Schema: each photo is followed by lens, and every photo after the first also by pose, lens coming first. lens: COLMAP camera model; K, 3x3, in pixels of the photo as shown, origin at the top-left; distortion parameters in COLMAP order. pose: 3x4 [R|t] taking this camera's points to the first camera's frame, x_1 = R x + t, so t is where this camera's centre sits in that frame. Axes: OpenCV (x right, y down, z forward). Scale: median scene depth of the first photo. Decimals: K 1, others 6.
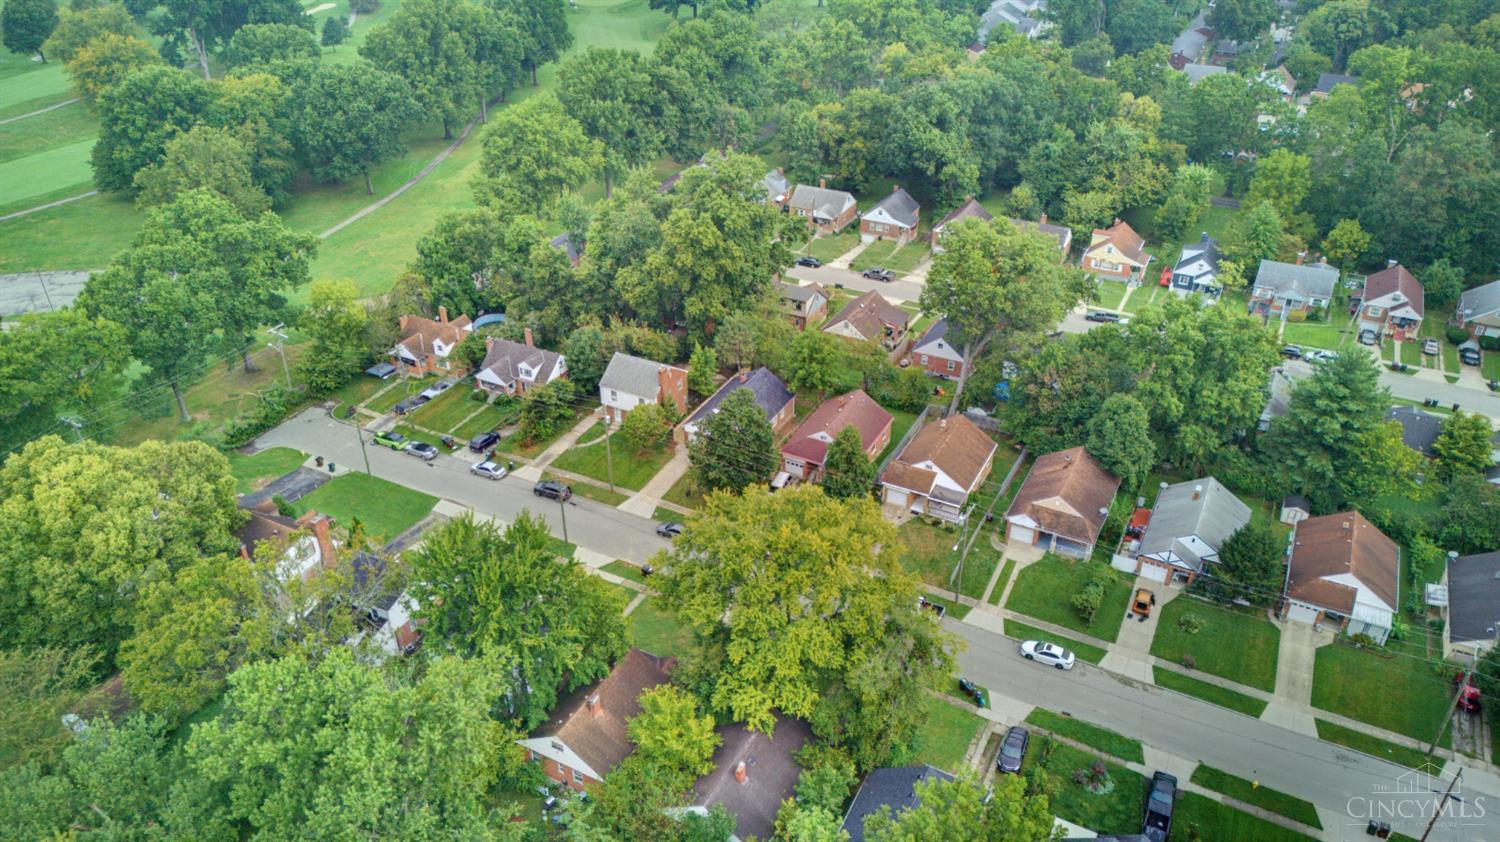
lens RADIAL K [[1049.8, 0, 750.0], [0, 1049.8, 421.0], [0, 0, 1]] dist [0.061218, -0.048647]
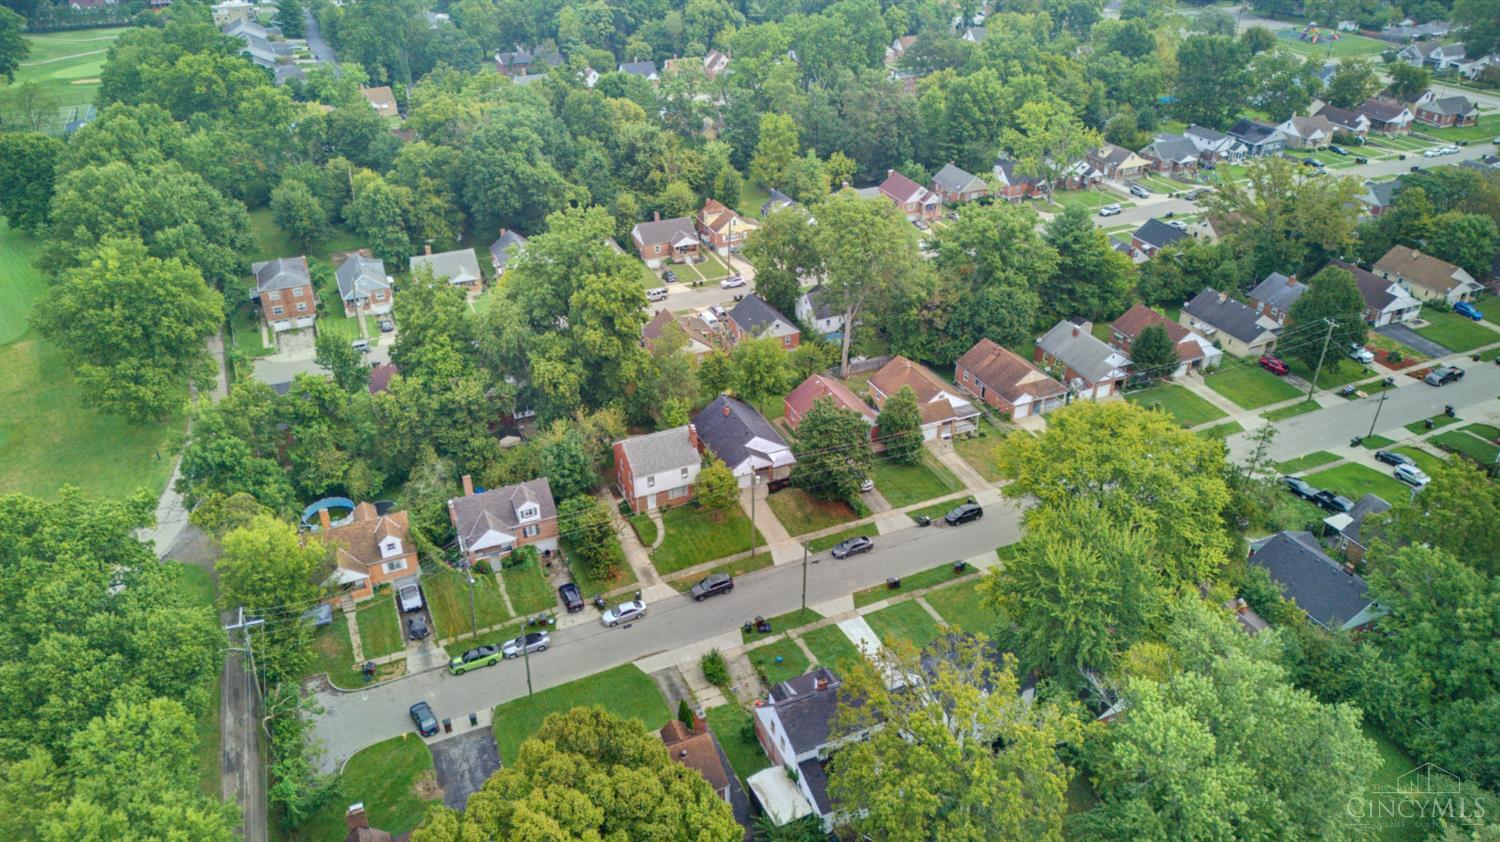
lens RADIAL K [[1049.8, 0, 750.0], [0, 1049.8, 421.0], [0, 0, 1]] dist [0.061218, -0.048647]
pose [[0.619519, -0.397532, 0.676879, -0.668309], [0.416449, 0.897380, 0.145874, -0.167470], [-0.665407, 0.191514, 0.721495, 0.272047]]
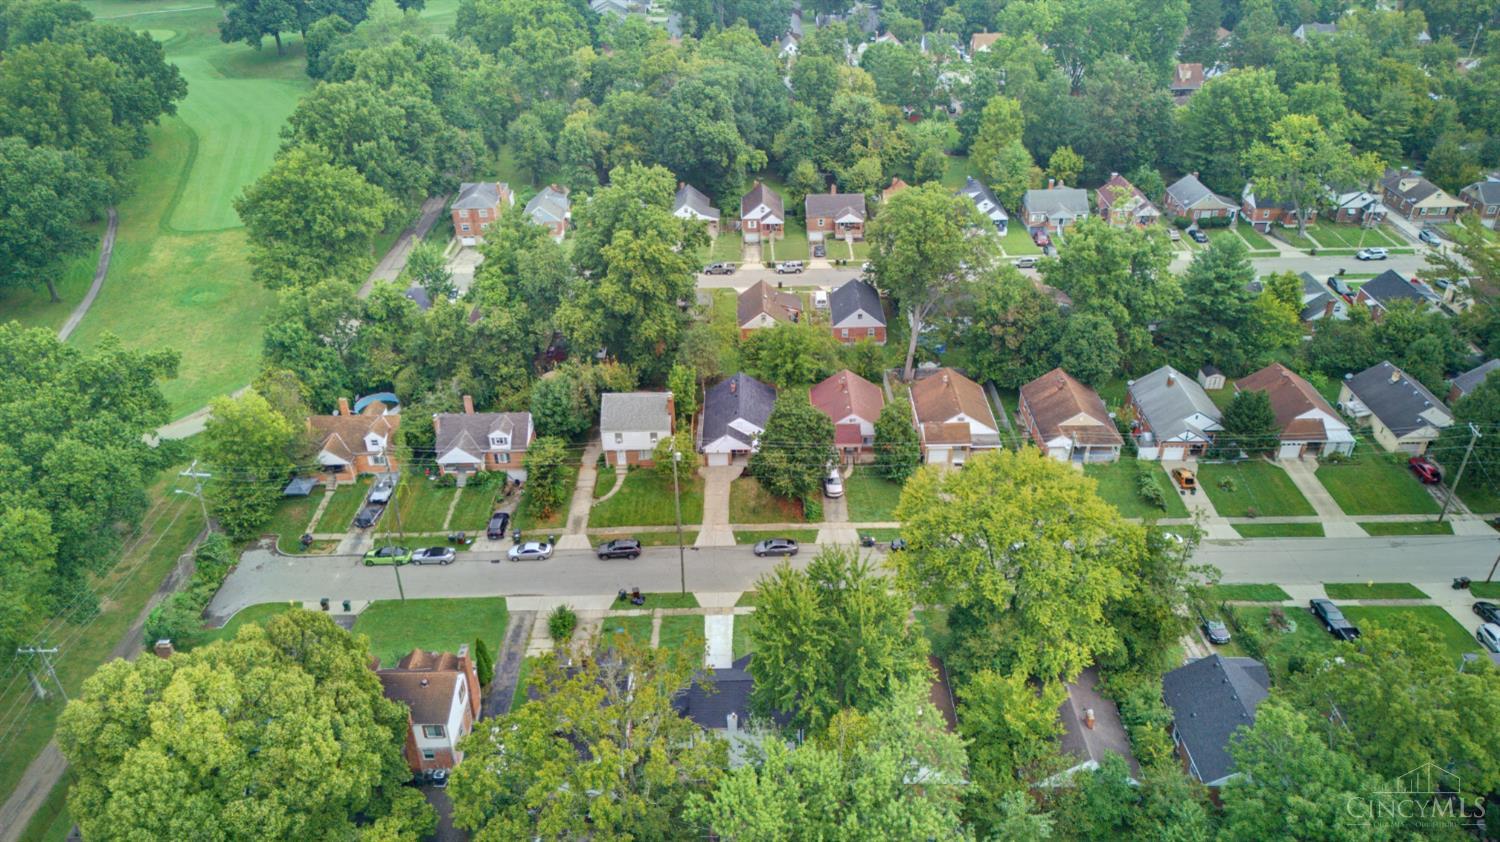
lens RADIAL K [[1049.8, 0, 750.0], [0, 1049.8, 421.0], [0, 0, 1]] dist [0.061218, -0.048647]
pose [[0.882323, -0.253832, 0.396328, -0.390915], [0.254916, 0.965621, 0.050936, -0.056257], [-0.395632, 0.056089, 0.916695, 0.093002]]
